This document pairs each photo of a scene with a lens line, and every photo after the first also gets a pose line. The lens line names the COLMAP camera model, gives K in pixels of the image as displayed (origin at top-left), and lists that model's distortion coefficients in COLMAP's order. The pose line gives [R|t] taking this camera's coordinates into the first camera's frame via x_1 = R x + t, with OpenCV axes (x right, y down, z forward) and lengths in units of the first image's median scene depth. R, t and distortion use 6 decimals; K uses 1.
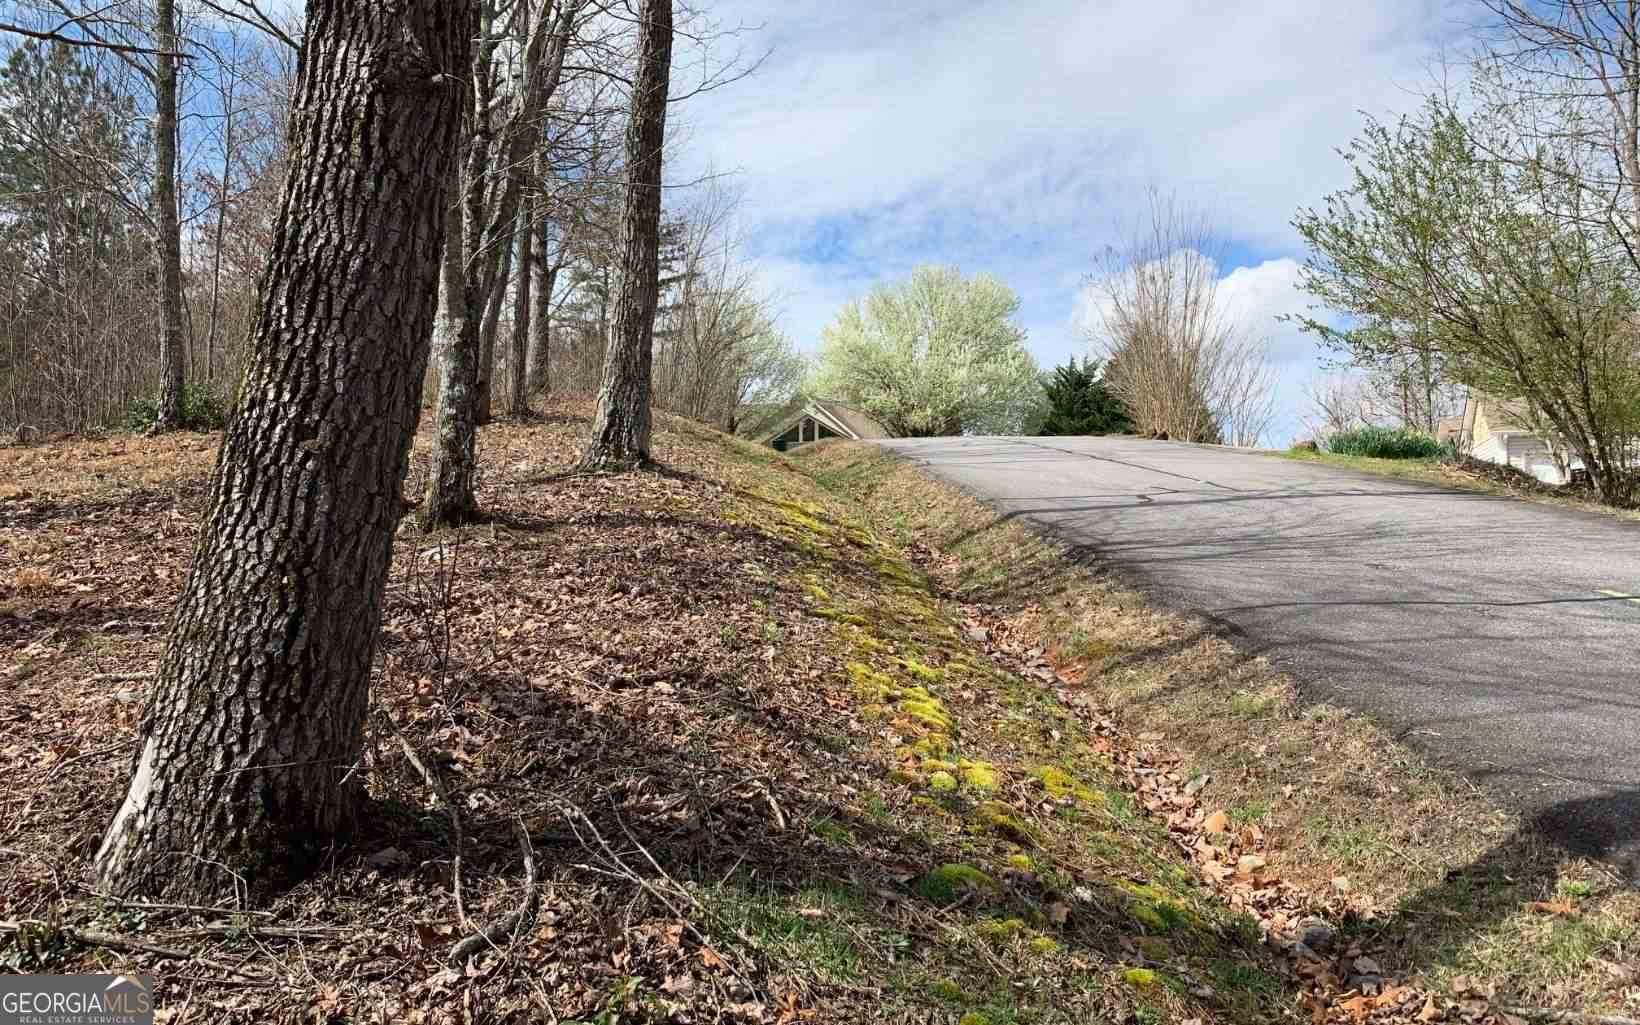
lens RADIAL K [[1263.4, 0, 819.3], [0, 1263.4, 507.0], [0, 0, 1]] dist [0.055846, -0.066928]
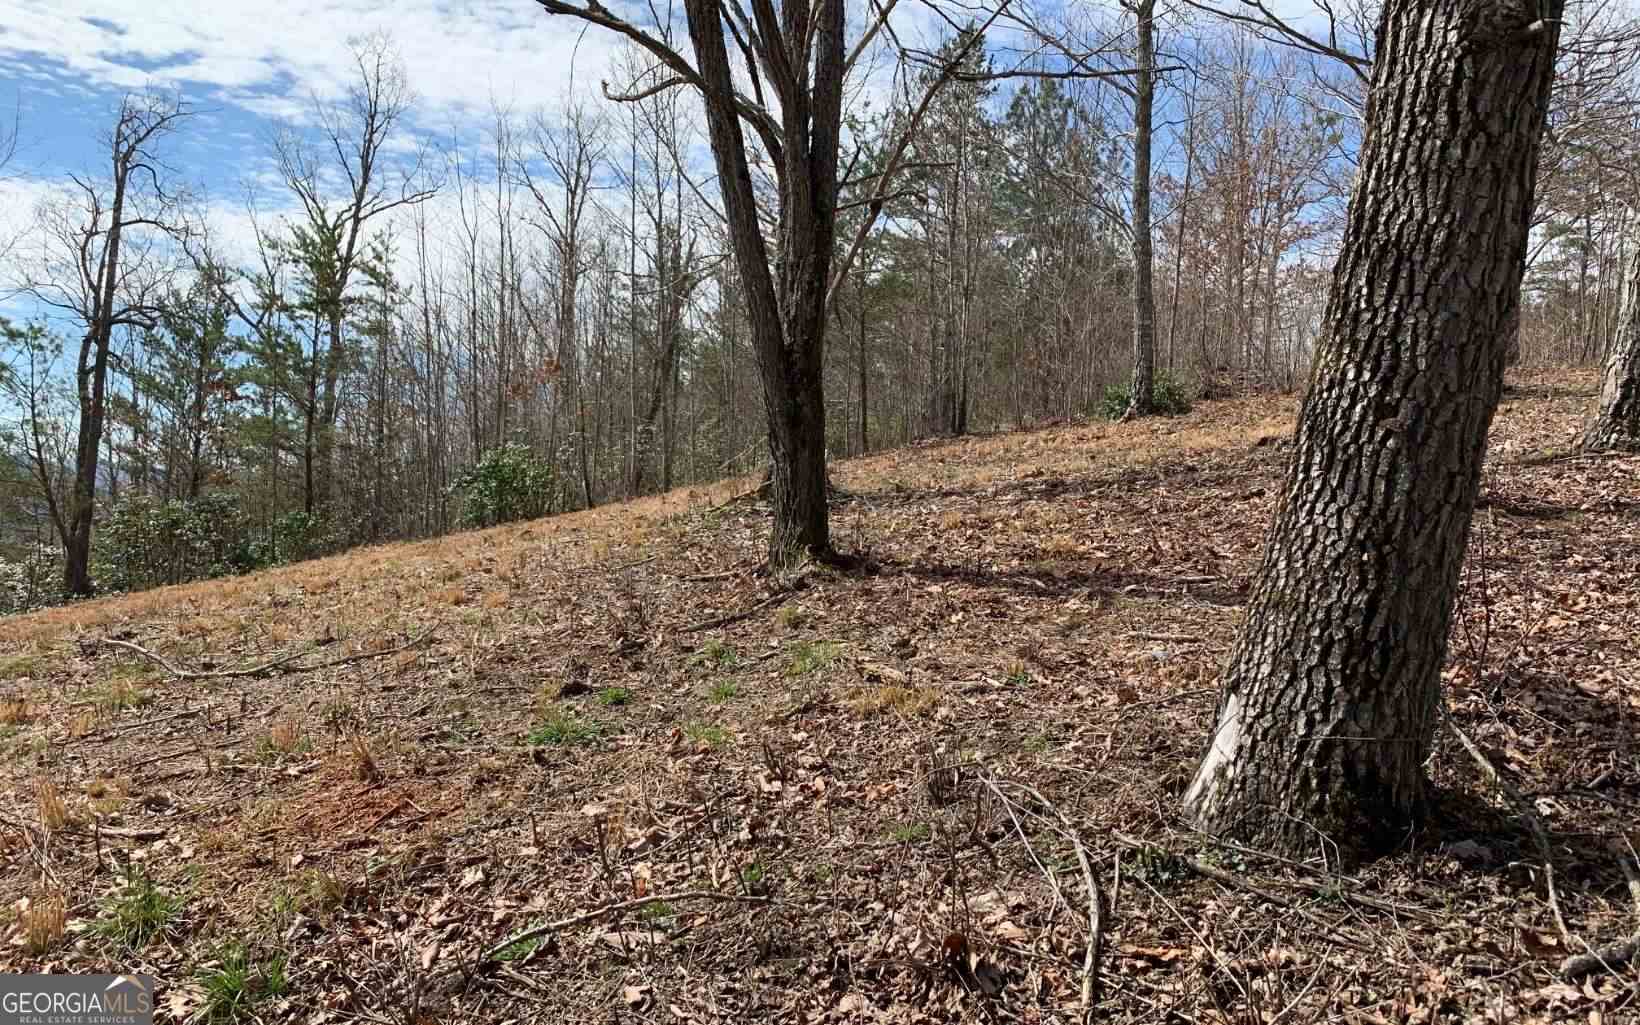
lens RADIAL K [[1257.6, 0, 833.0], [0, 1257.6, 507.1], [0, 0, 1]] dist [0.052824, -0.068692]
pose [[0.768320, 0.027074, -0.639493, -0.097784], [-0.017624, 0.999621, 0.021146, 0.003597], [0.639823, -0.004977, 0.768506, -0.043921]]
